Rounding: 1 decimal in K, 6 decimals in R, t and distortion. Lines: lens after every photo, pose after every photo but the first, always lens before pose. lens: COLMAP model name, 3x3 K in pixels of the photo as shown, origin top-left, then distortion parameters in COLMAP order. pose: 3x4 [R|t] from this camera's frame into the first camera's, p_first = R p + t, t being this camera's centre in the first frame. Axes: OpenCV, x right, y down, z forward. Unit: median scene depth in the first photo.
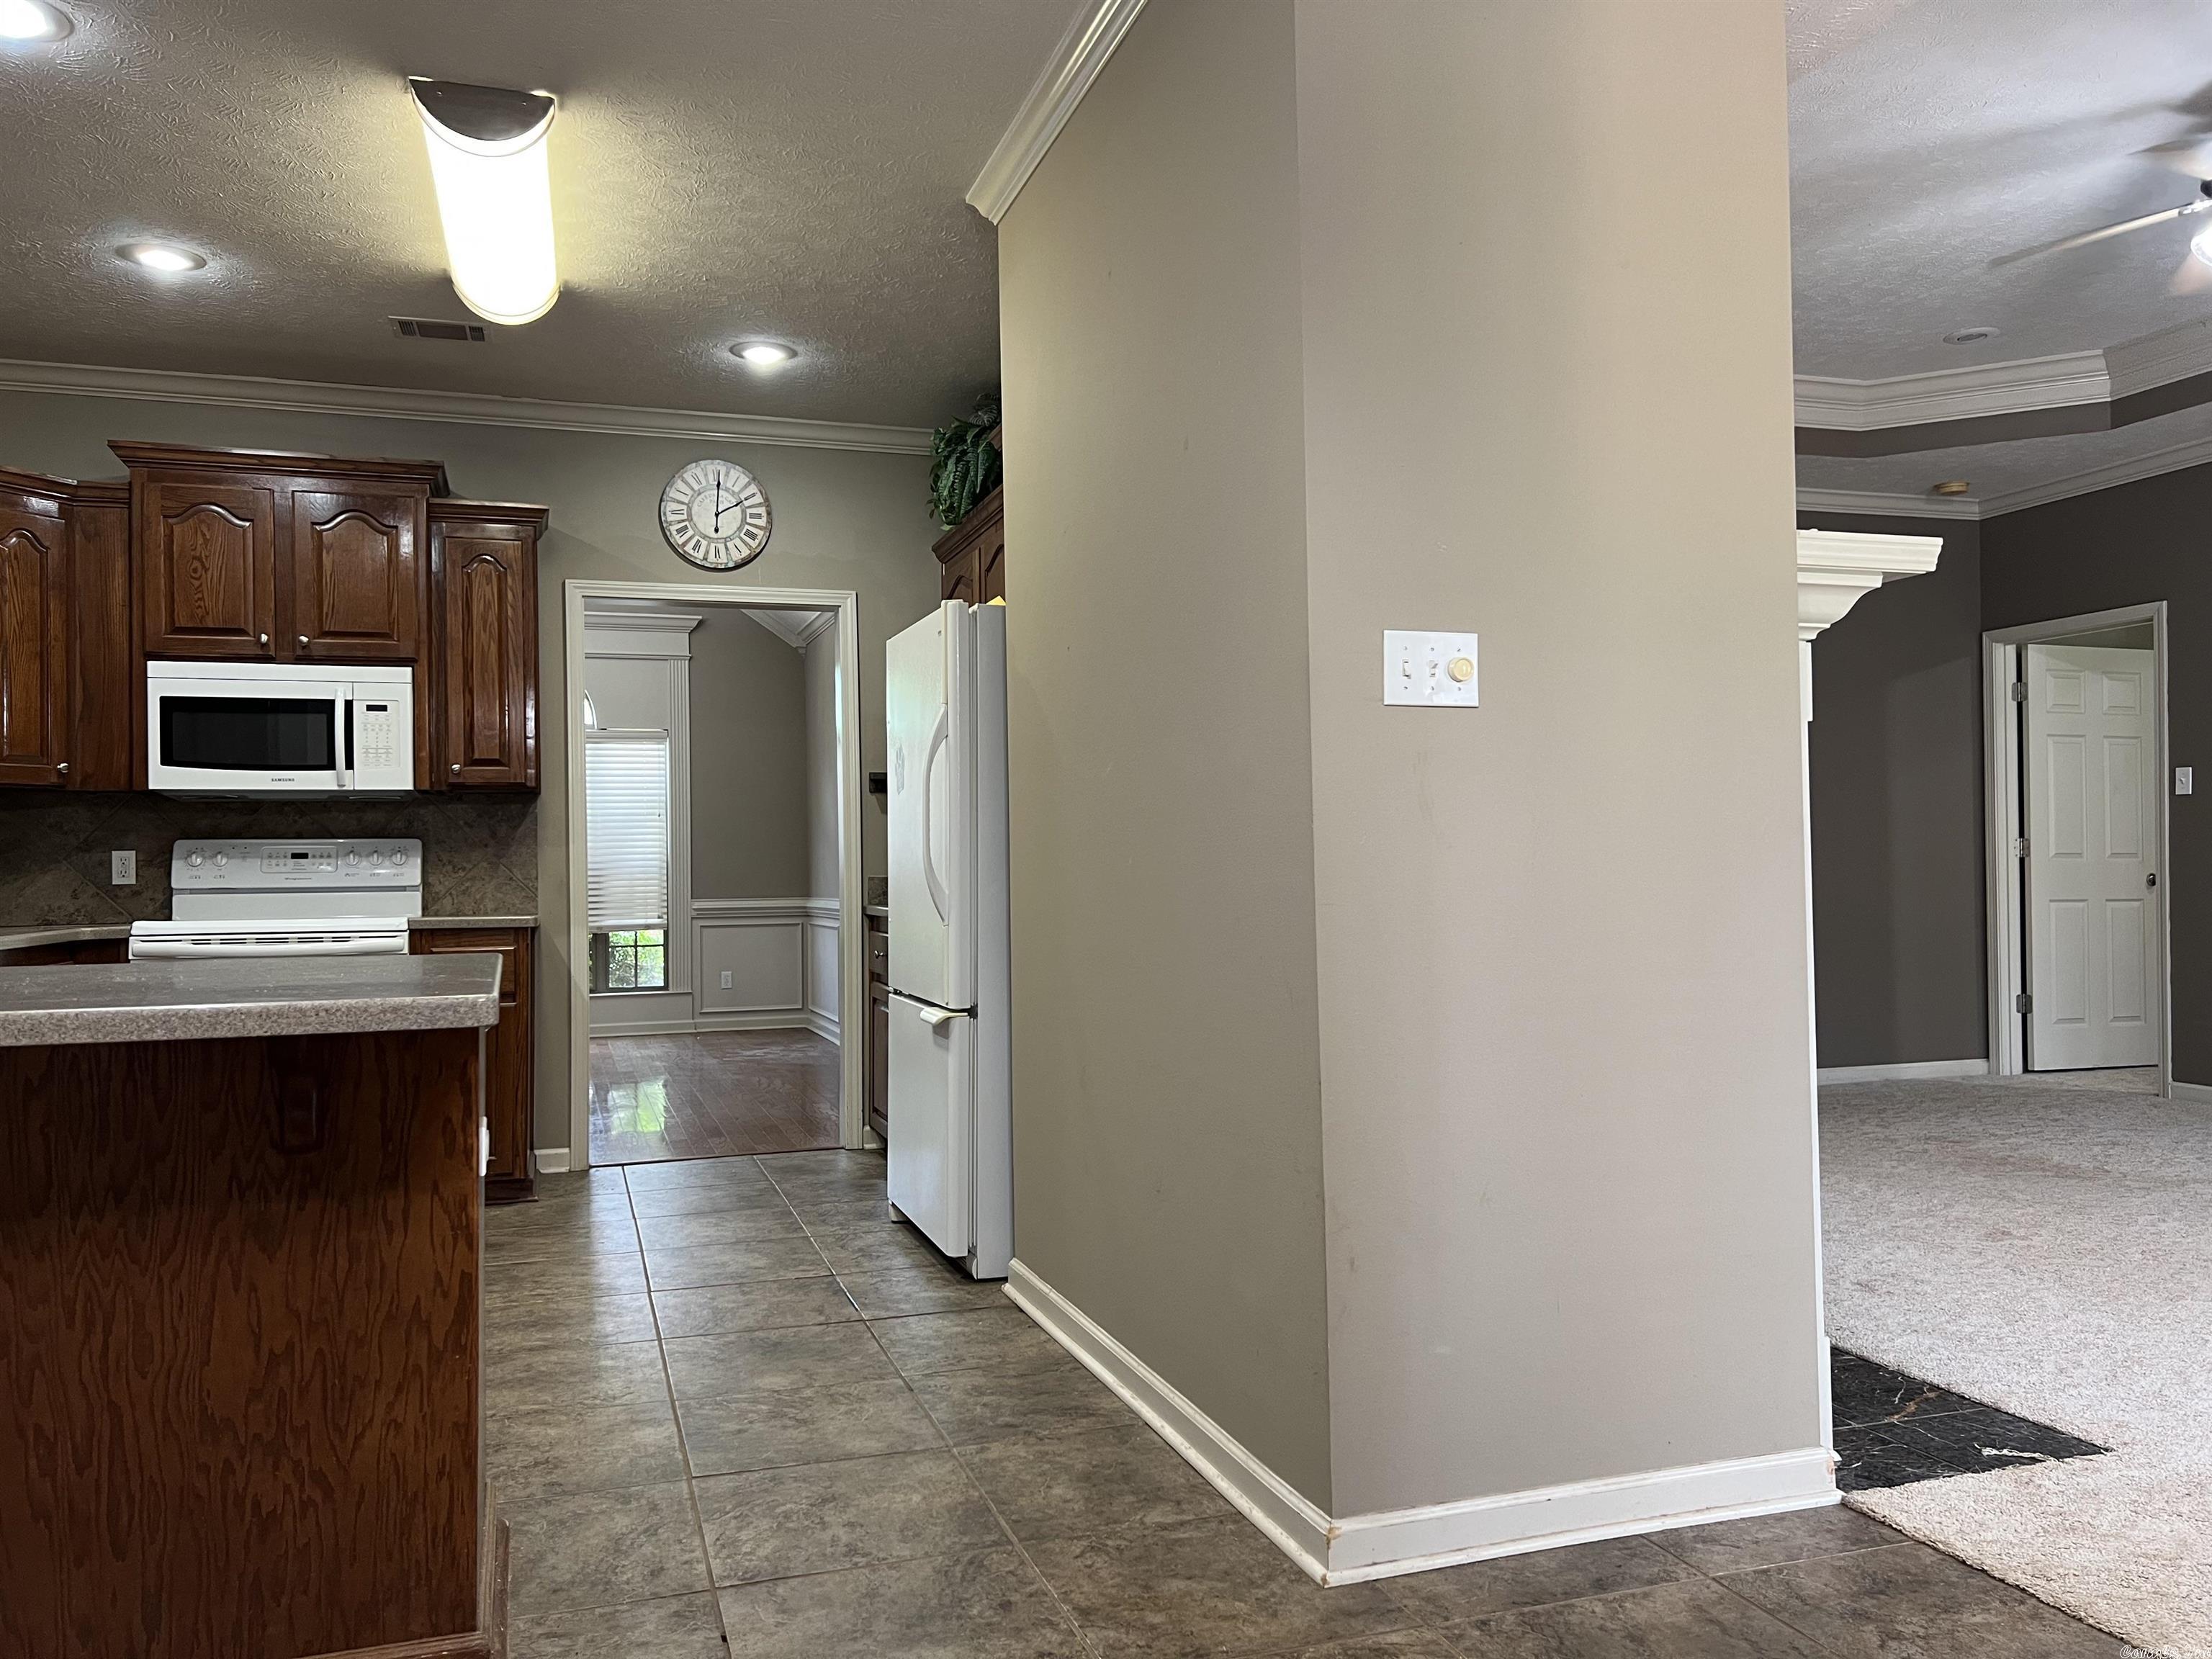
lens RADIAL K [[1663.0, 0, 1098.8], [0, 1663.0, 837.2], [0, 0, 1]] dist [0.067661, -0.071312]
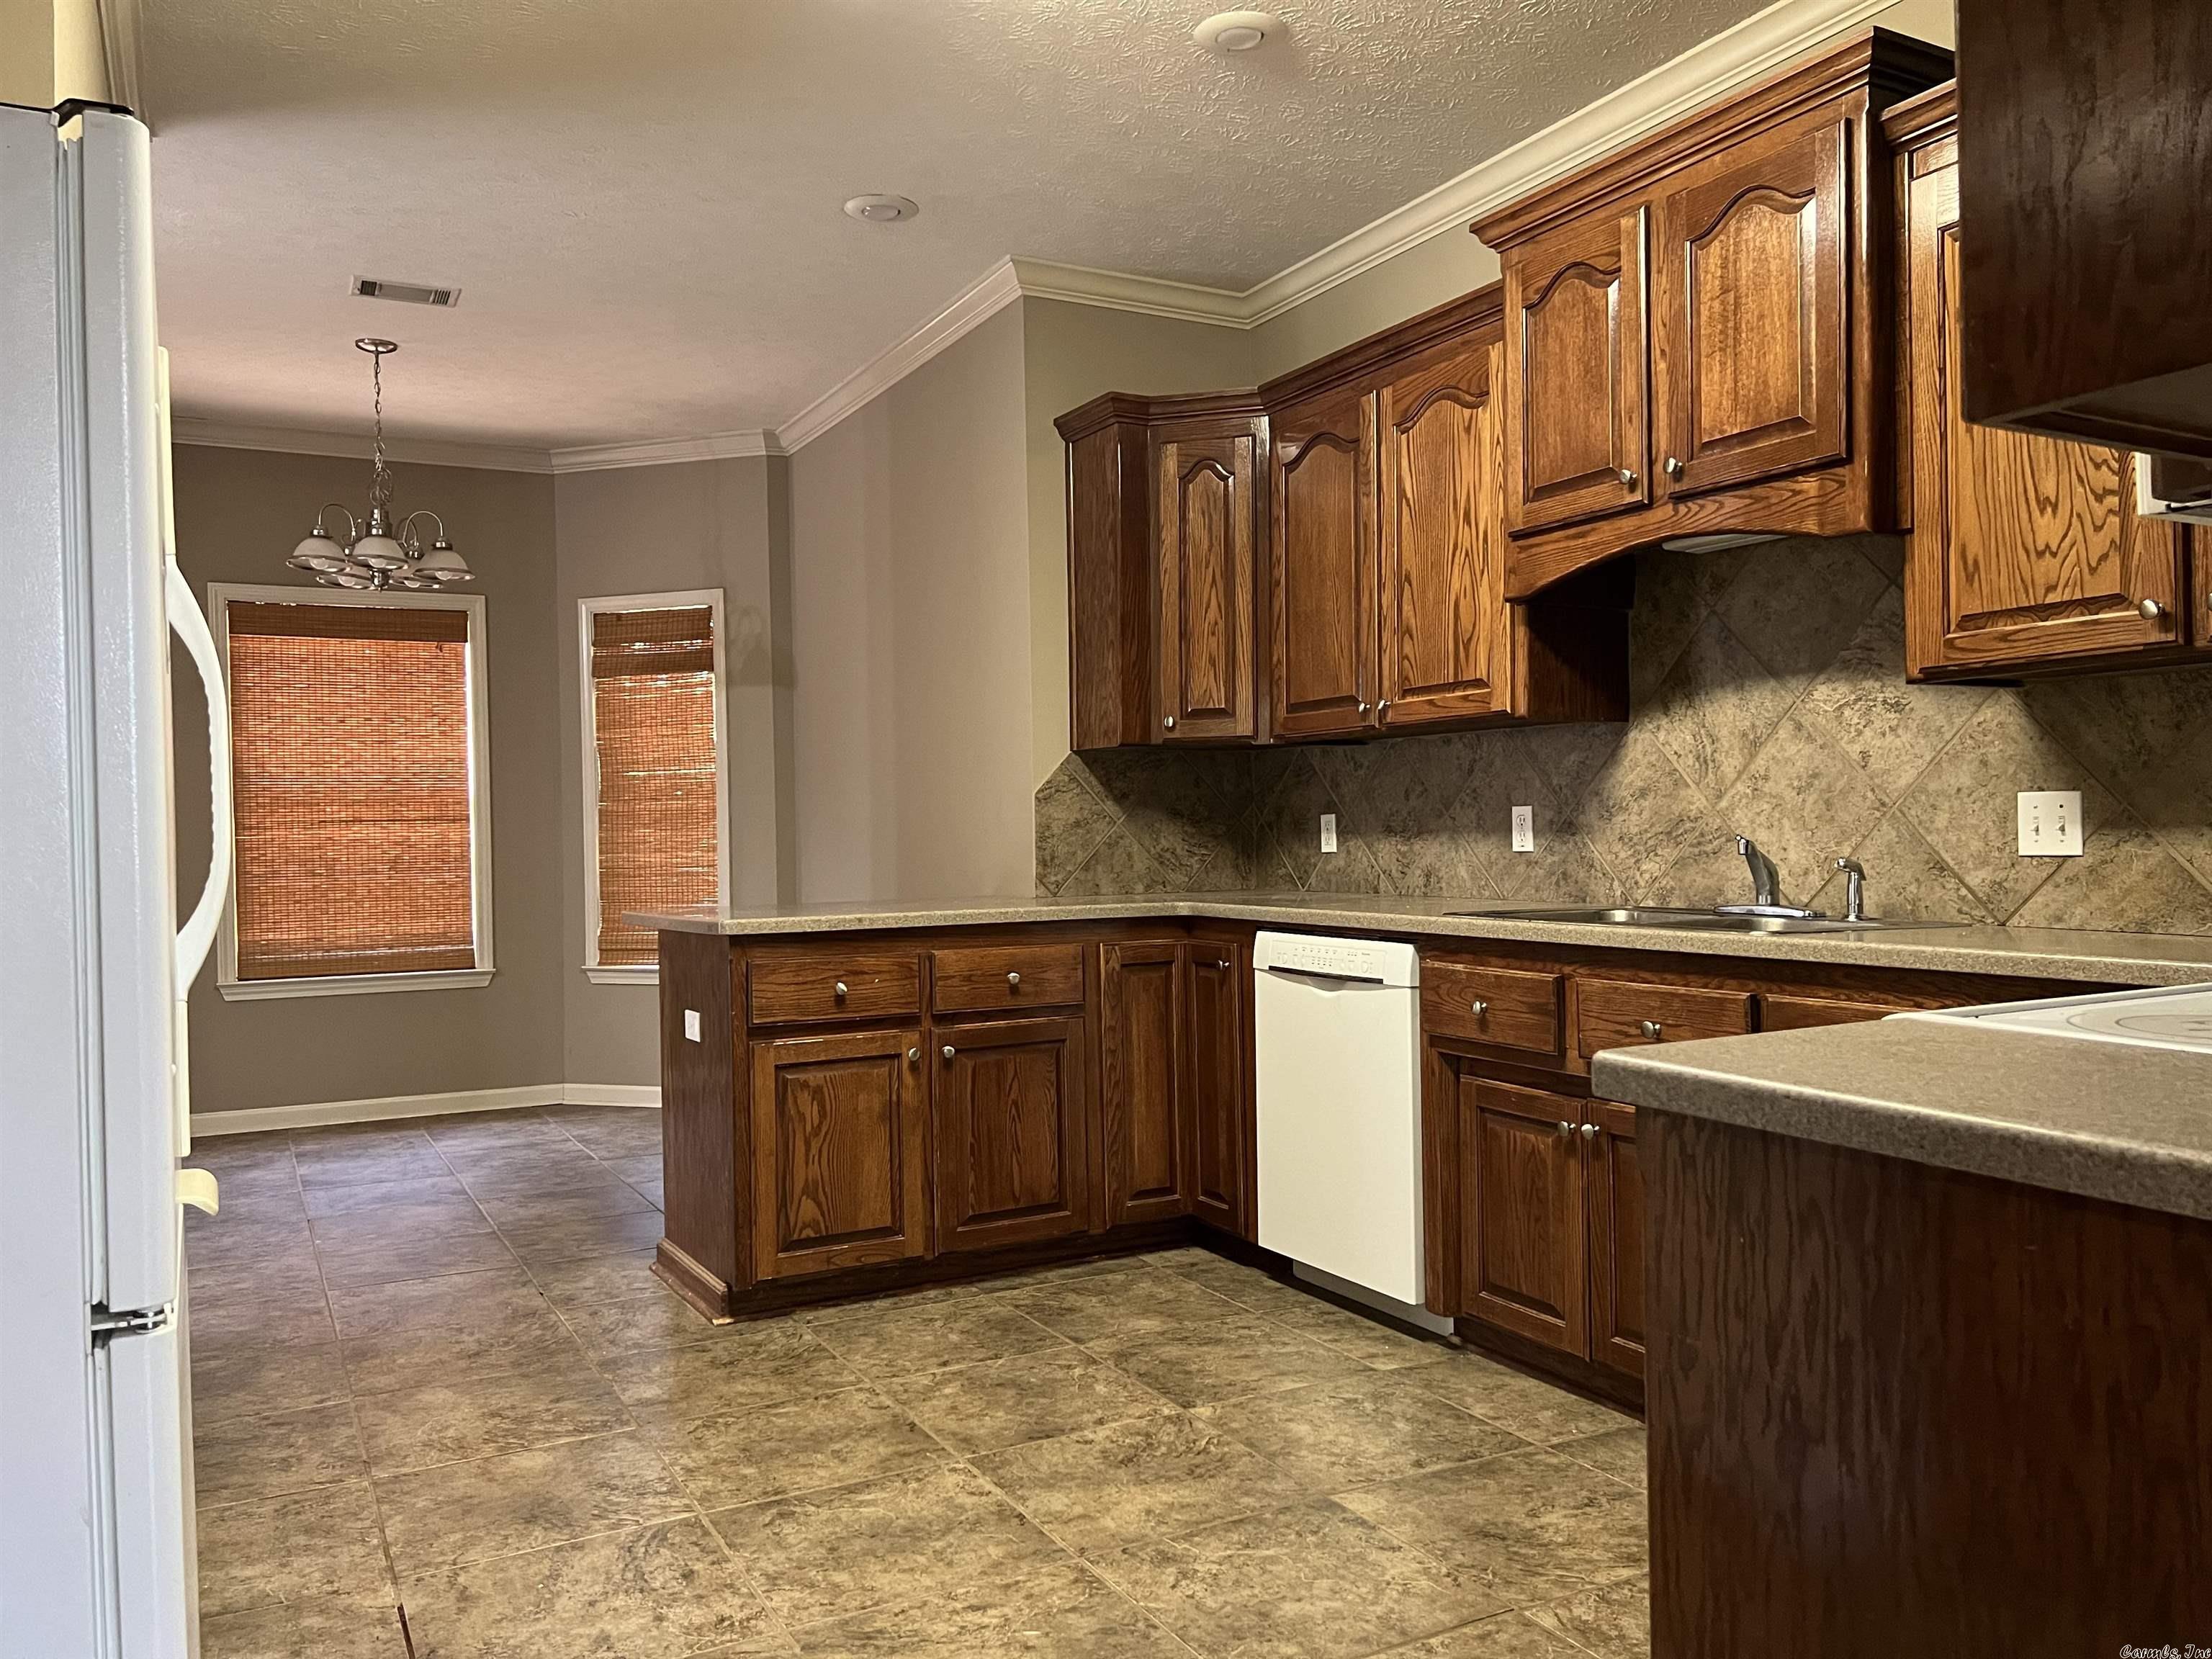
lens RADIAL K [[1663.0, 0, 1098.8], [0, 1663.0, 837.2], [0, 0, 1]] dist [0.067661, -0.071312]
pose [[-0.985041, 0.031051, -0.169497, -0.365463], [0.034234, 0.999287, -0.015893, 0.028268], [0.168883, -0.021458, -0.985403, 2.020633]]
